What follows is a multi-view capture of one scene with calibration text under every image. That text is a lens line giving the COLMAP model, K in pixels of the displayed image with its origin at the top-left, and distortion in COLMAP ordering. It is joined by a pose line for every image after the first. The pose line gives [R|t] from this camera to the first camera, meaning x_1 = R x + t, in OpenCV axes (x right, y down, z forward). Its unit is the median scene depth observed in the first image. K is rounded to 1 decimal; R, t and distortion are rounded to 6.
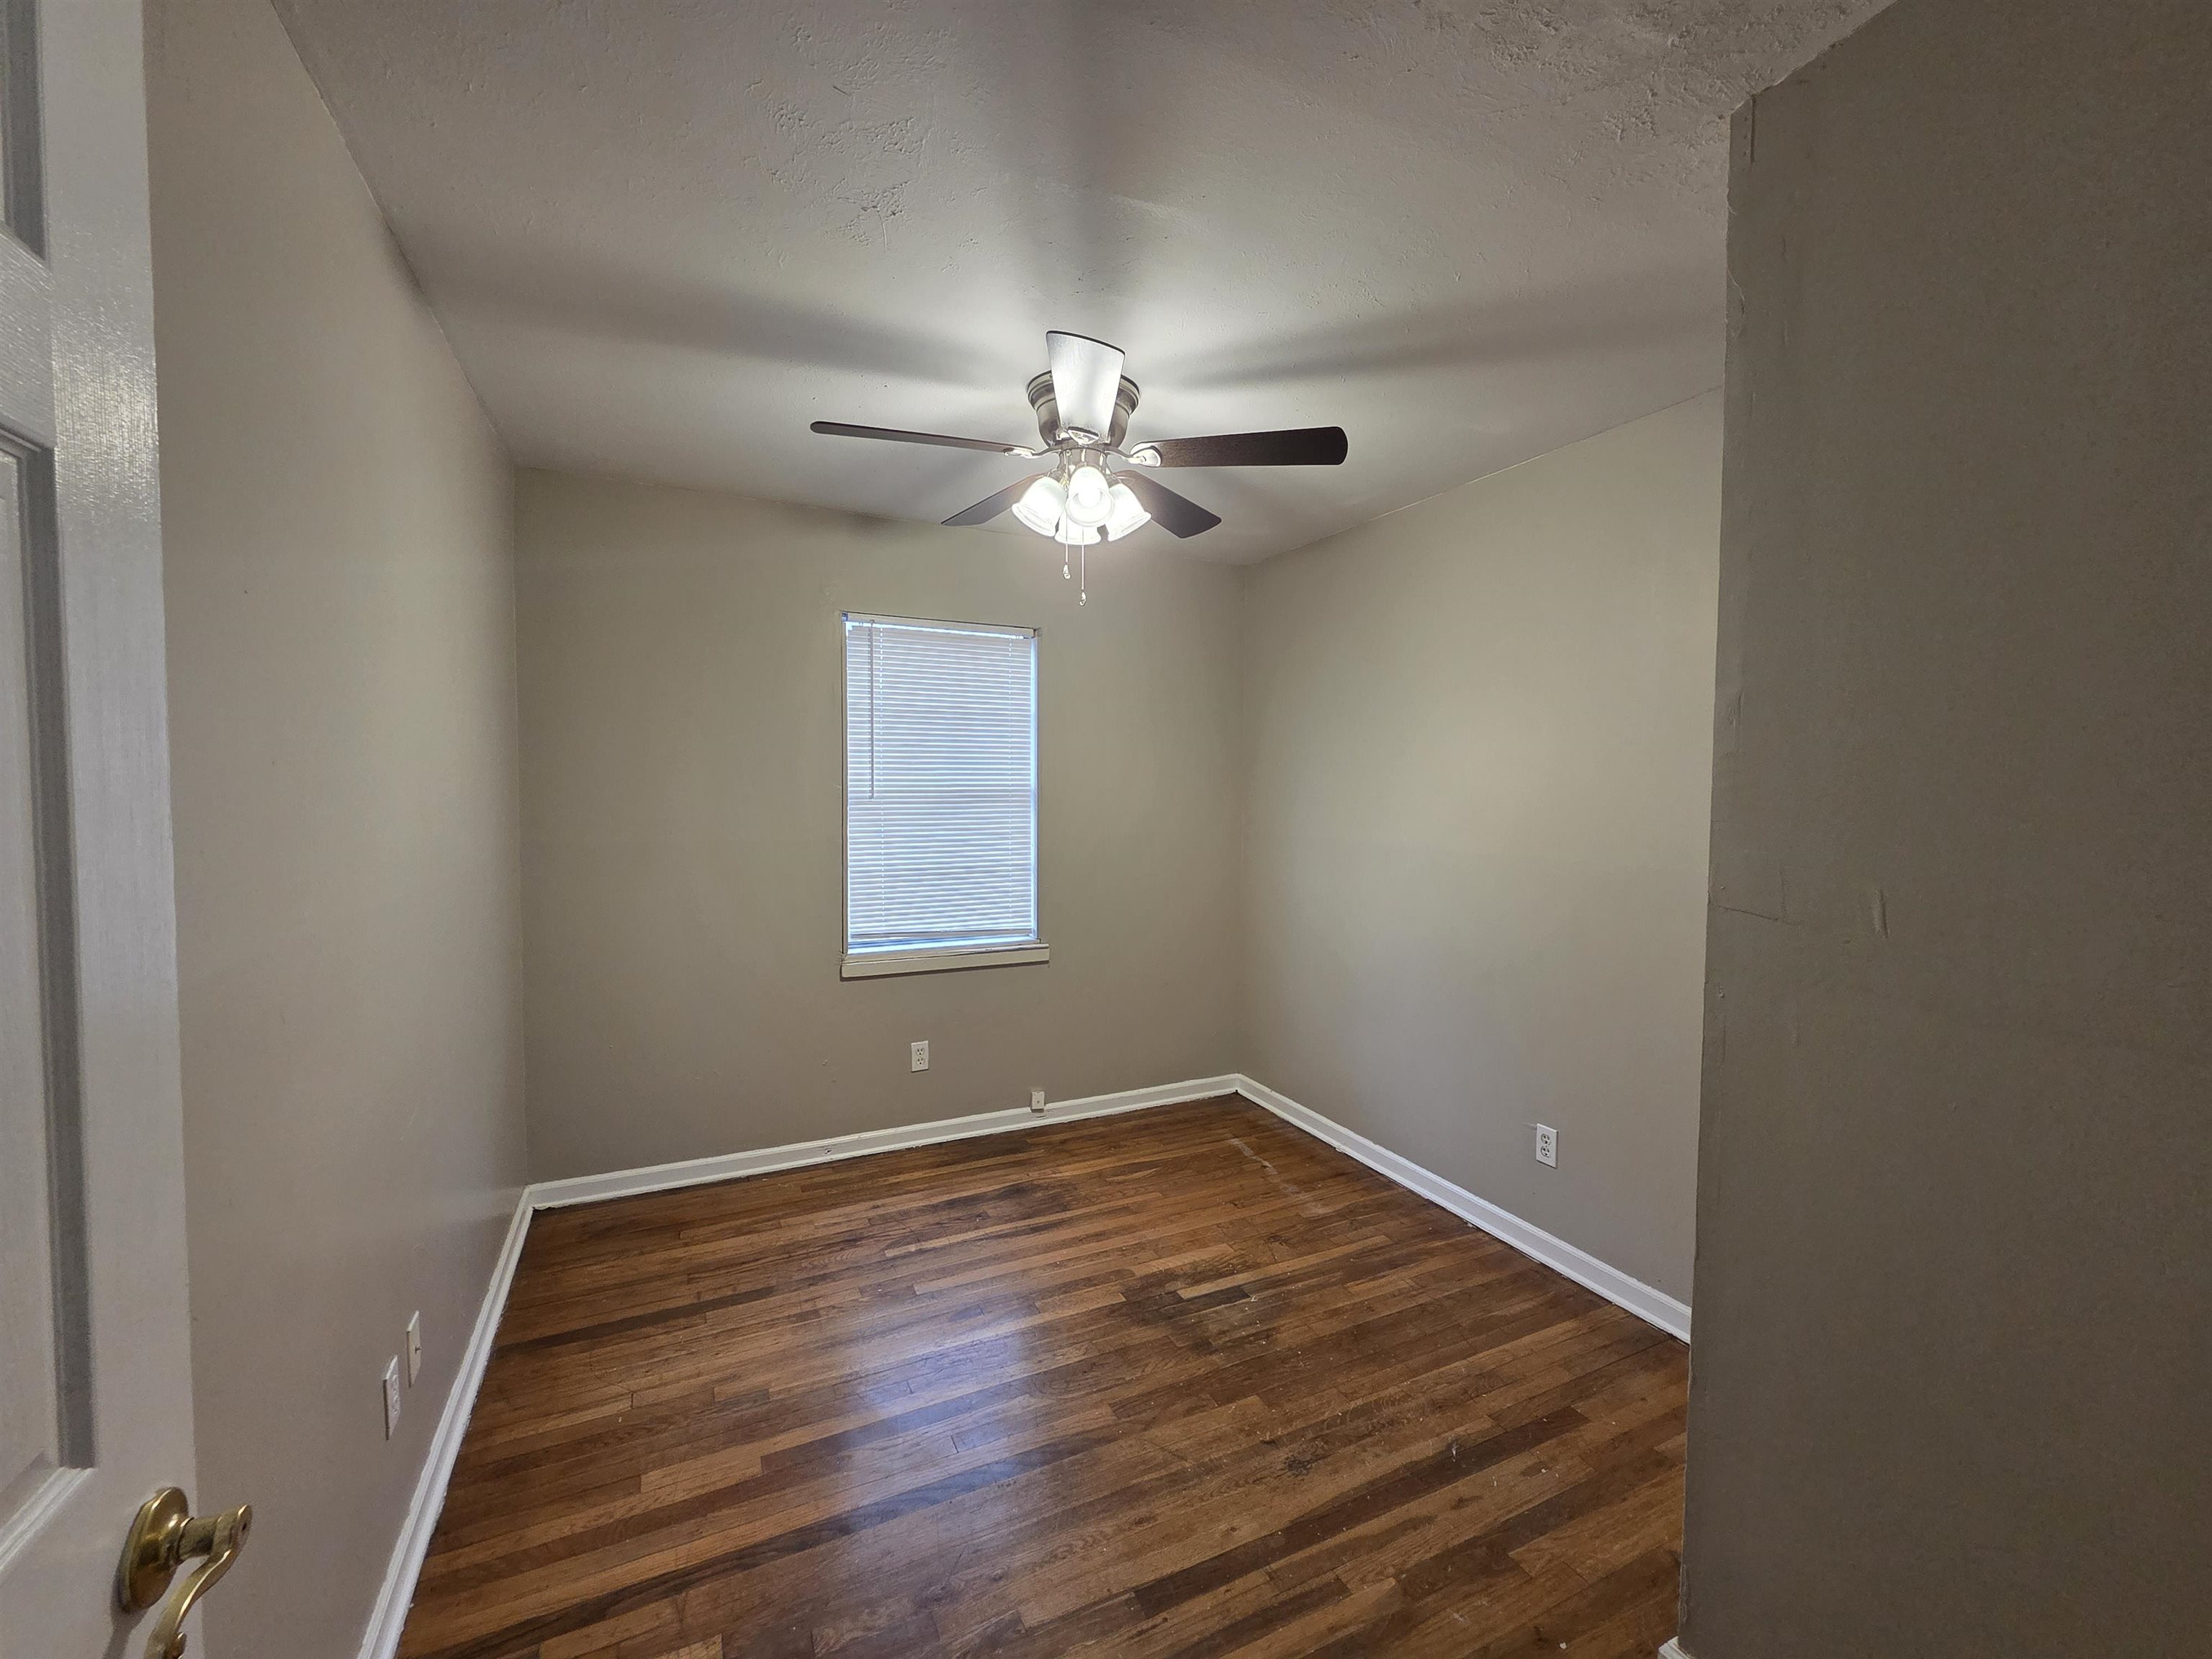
lens RADIAL K [[905.4, 0, 1116.5], [0, 905.4, 811.1], [0, 0, 1]] dist [-0.000559, -0.000806]
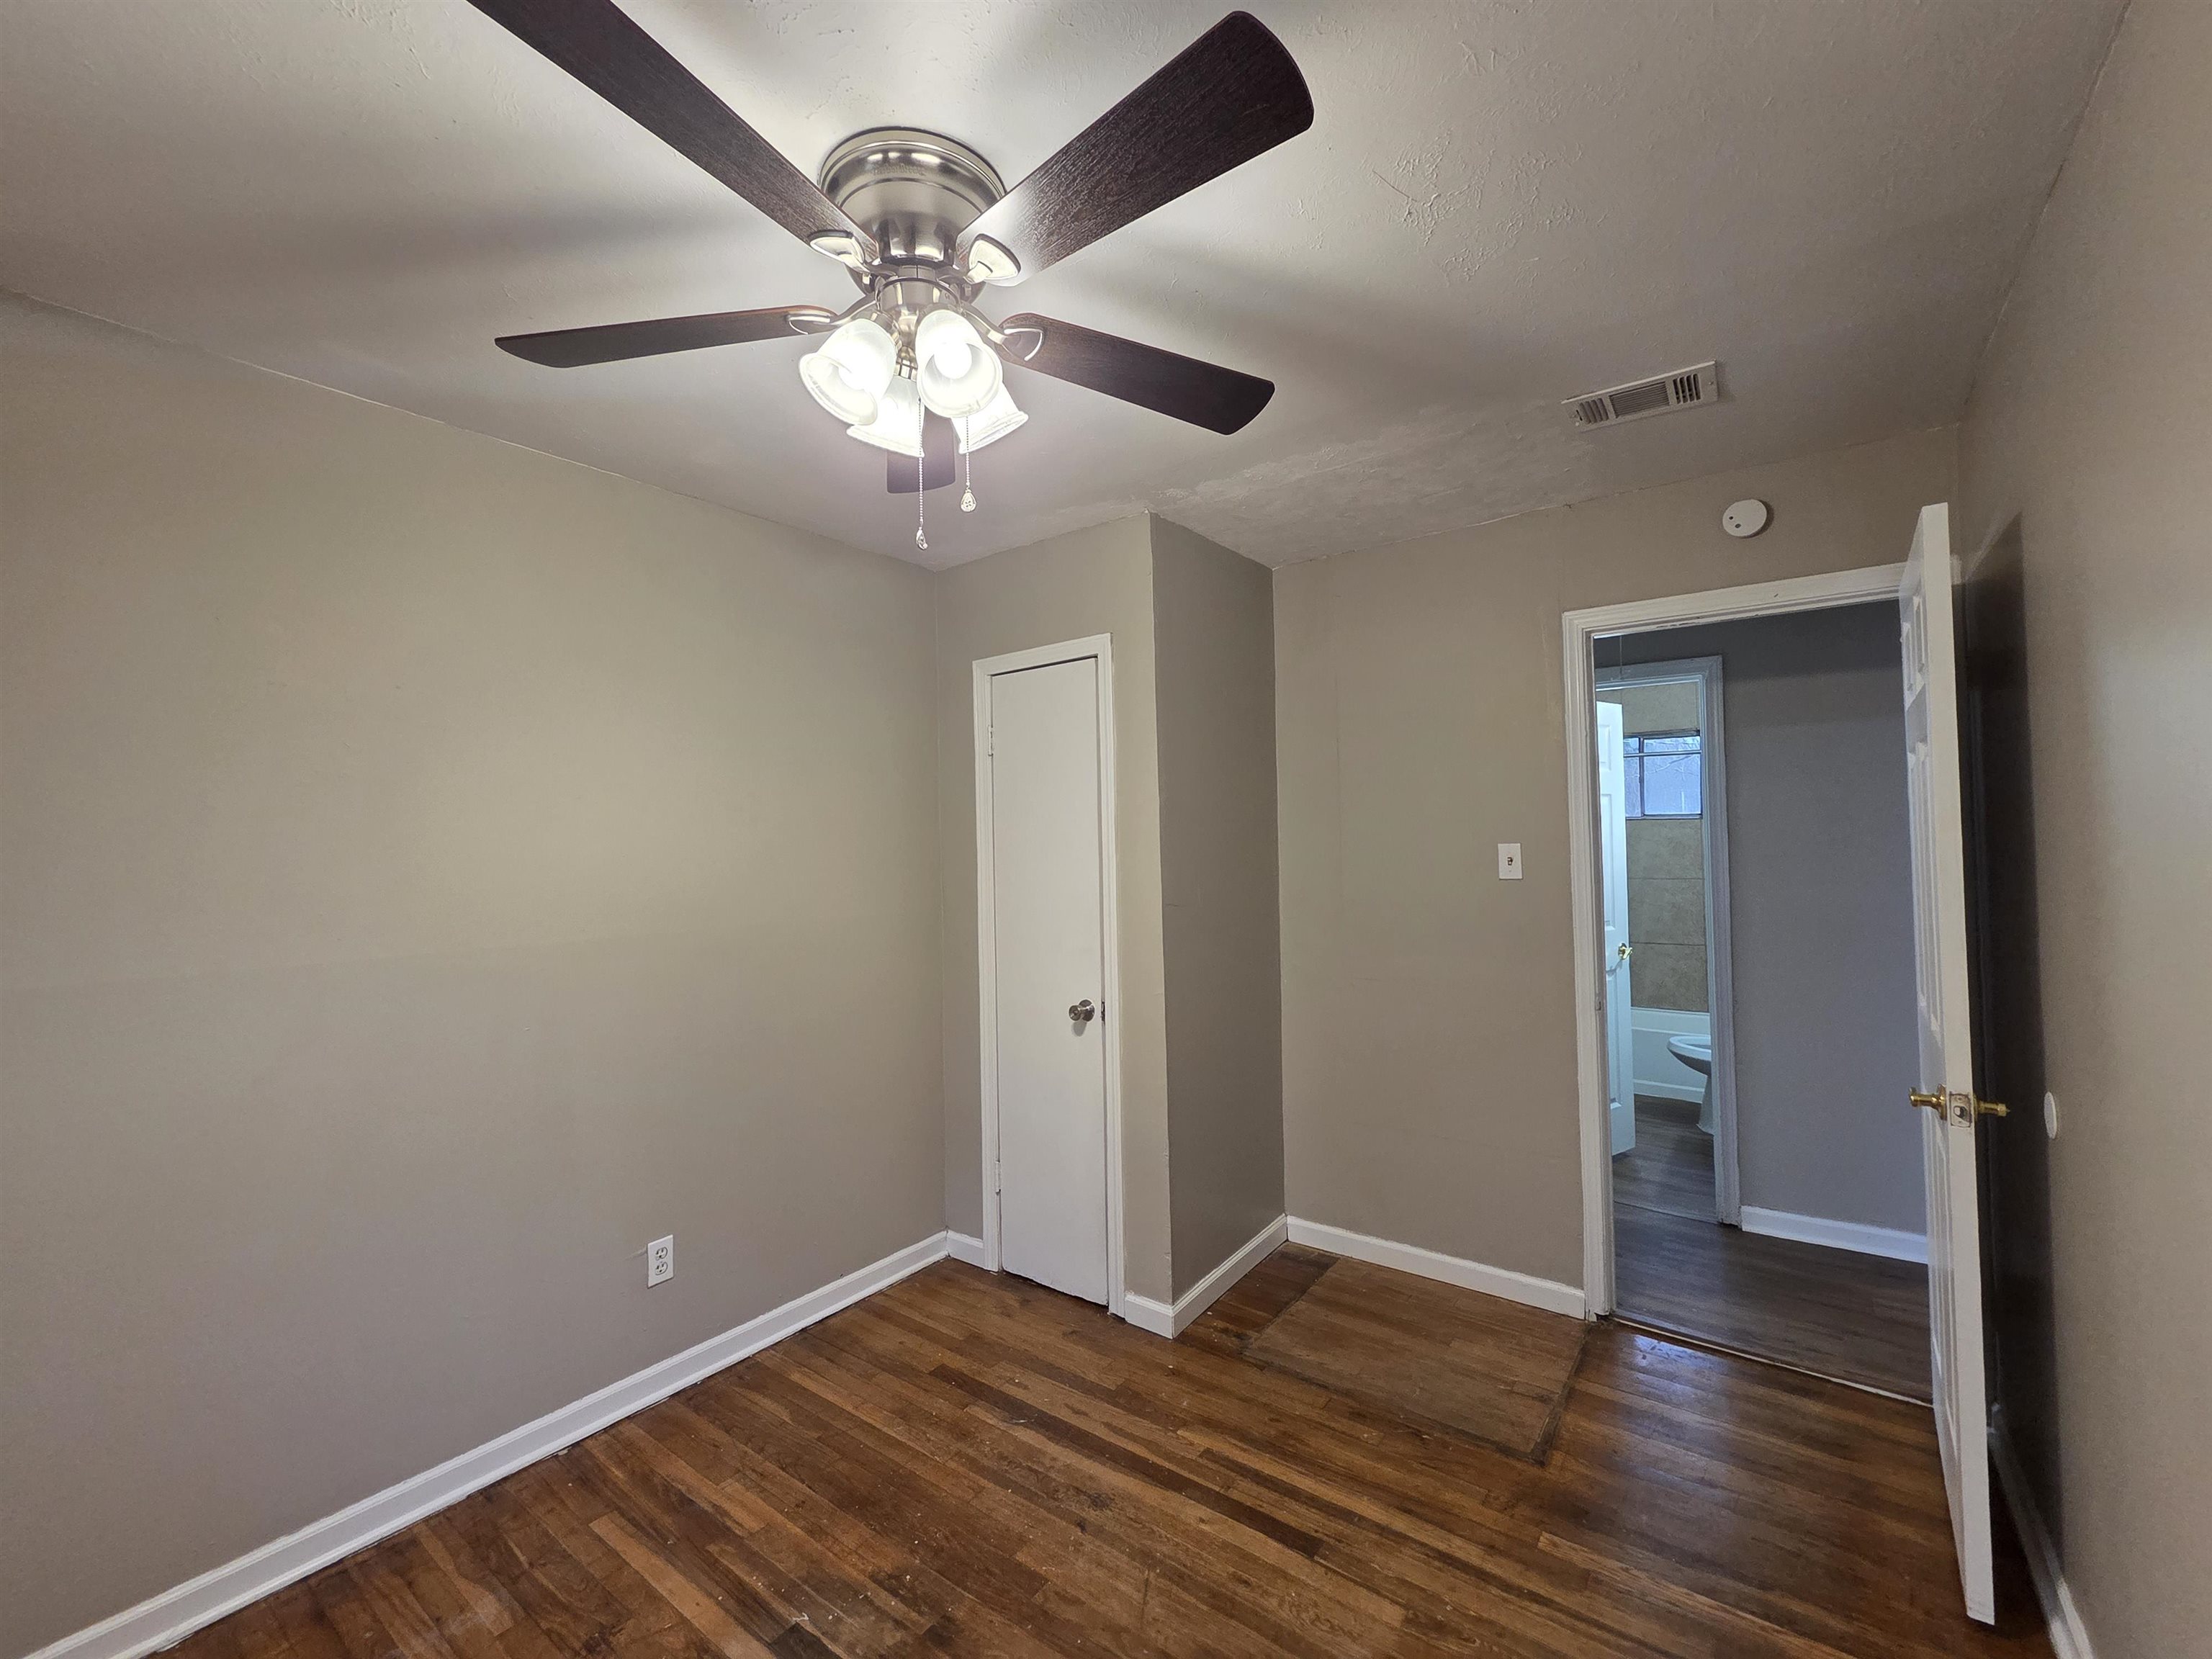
lens RADIAL K [[905.4, 0, 1116.5], [0, 905.4, 830.7], [0, 0, 1]] dist [-0.000559, -0.000806]
pose [[-0.460223, 0.015499, 0.887668, -0.734290], [0.040227, 0.999185, 0.003410, -0.049801], [-0.886892, 0.037278, -0.460471, 1.411597]]
